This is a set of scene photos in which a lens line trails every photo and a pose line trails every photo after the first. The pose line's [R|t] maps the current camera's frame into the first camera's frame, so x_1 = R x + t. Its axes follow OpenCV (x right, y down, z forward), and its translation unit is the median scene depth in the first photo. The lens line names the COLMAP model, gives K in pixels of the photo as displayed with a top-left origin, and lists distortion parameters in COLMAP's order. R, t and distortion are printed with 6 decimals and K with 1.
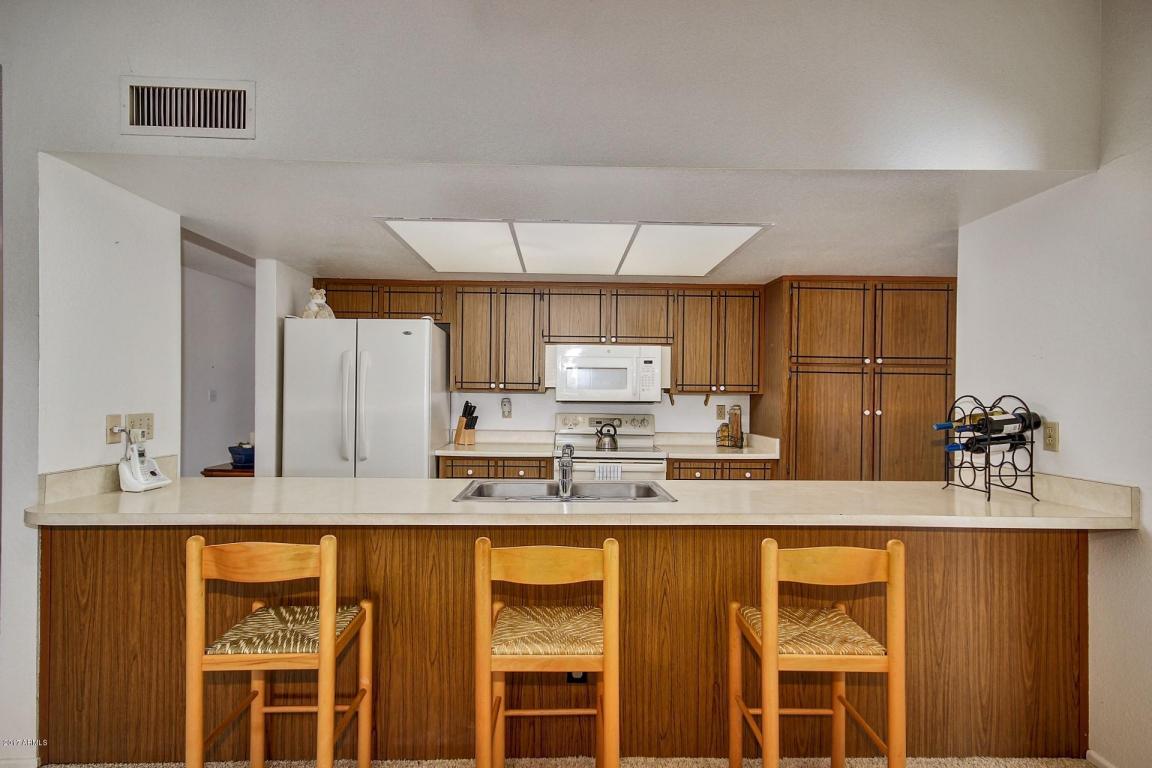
lens RADIAL K [[579.2, 0, 576.7], [0, 579.2, 389.7], [0, 0, 1]] dist [0.001493, 0.000606]
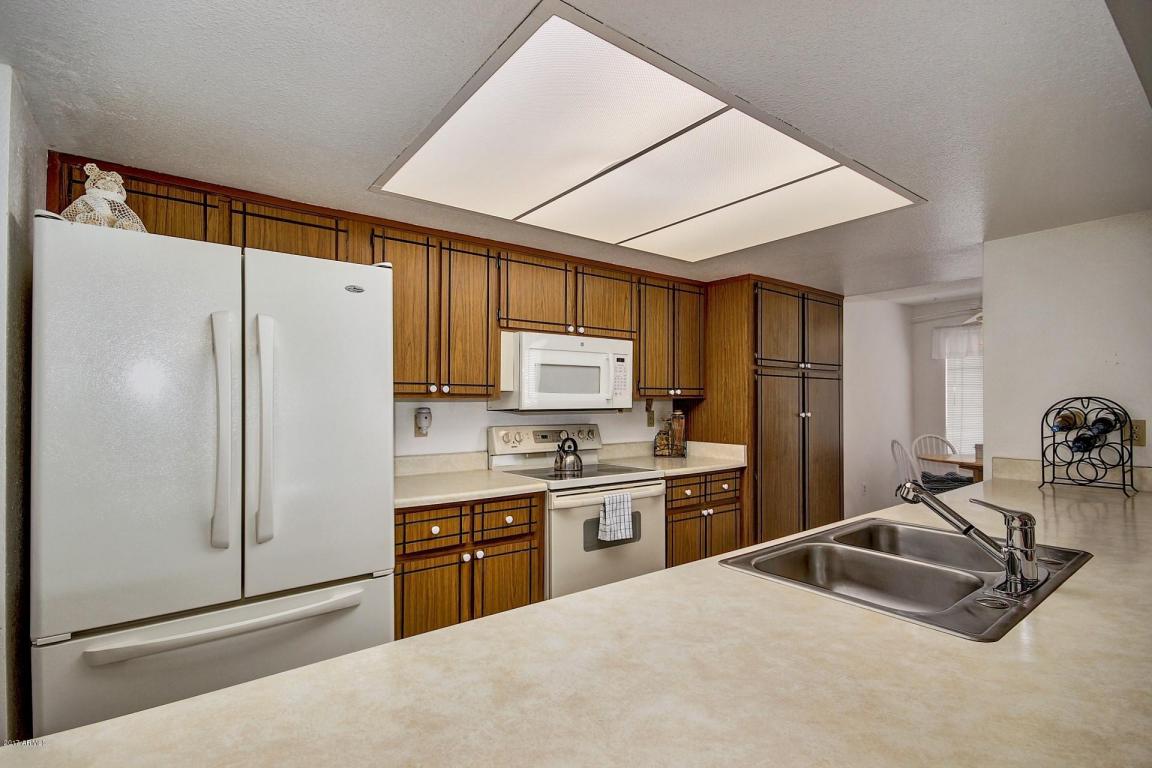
lens RADIAL K [[531.7, 0, 568.8], [0, 531.7, 392.0], [0, 0, 1]] dist [-0.003827, -0.001922]
pose [[0.814603, -0.002399, 0.580014, -0.367239], [0.004501, 0.999987, -0.002185, -0.001361], [-0.580001, 0.004390, 0.814604, 0.430131]]
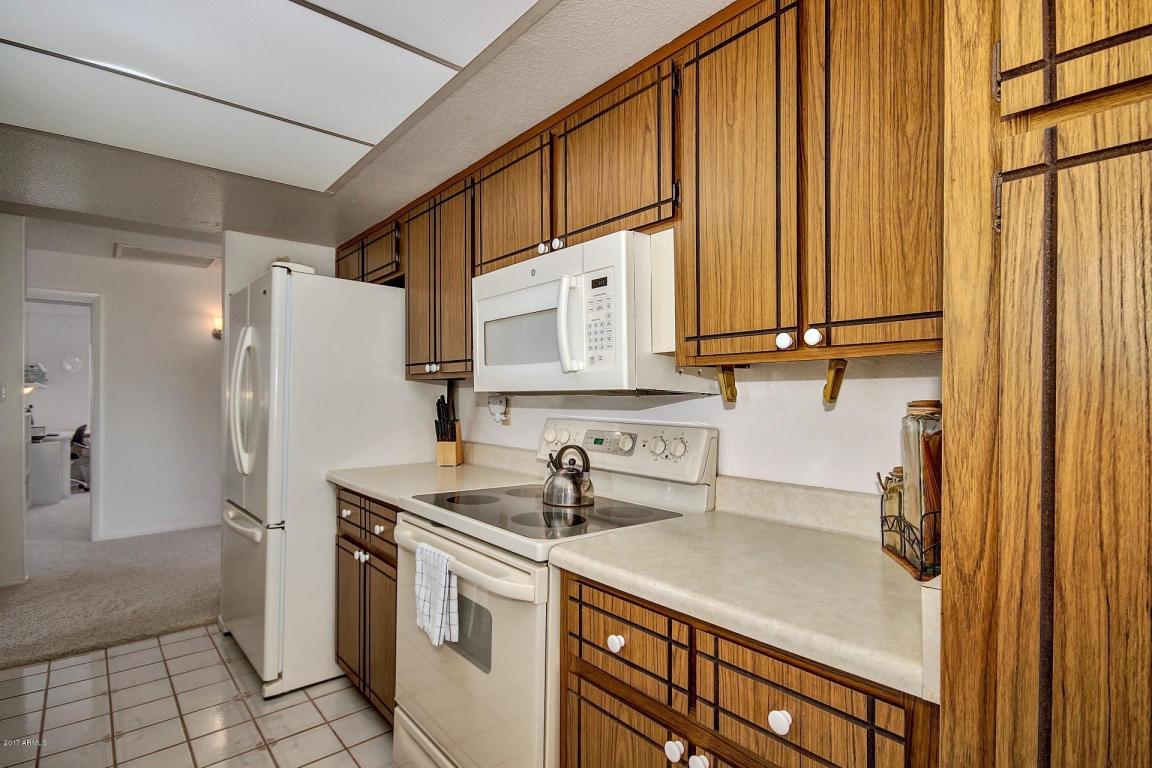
lens RADIAL K [[564.3, 0, 572.1], [0, 564.3, 393.7], [0, 0, 1]] dist [0.003701, 0.000365]
pose [[0.633898, -0.013118, -0.773305, 0.384051], [0.009701, 0.999912, -0.009009, 0.025149], [0.773356, -0.001791, 0.633970, 0.756013]]
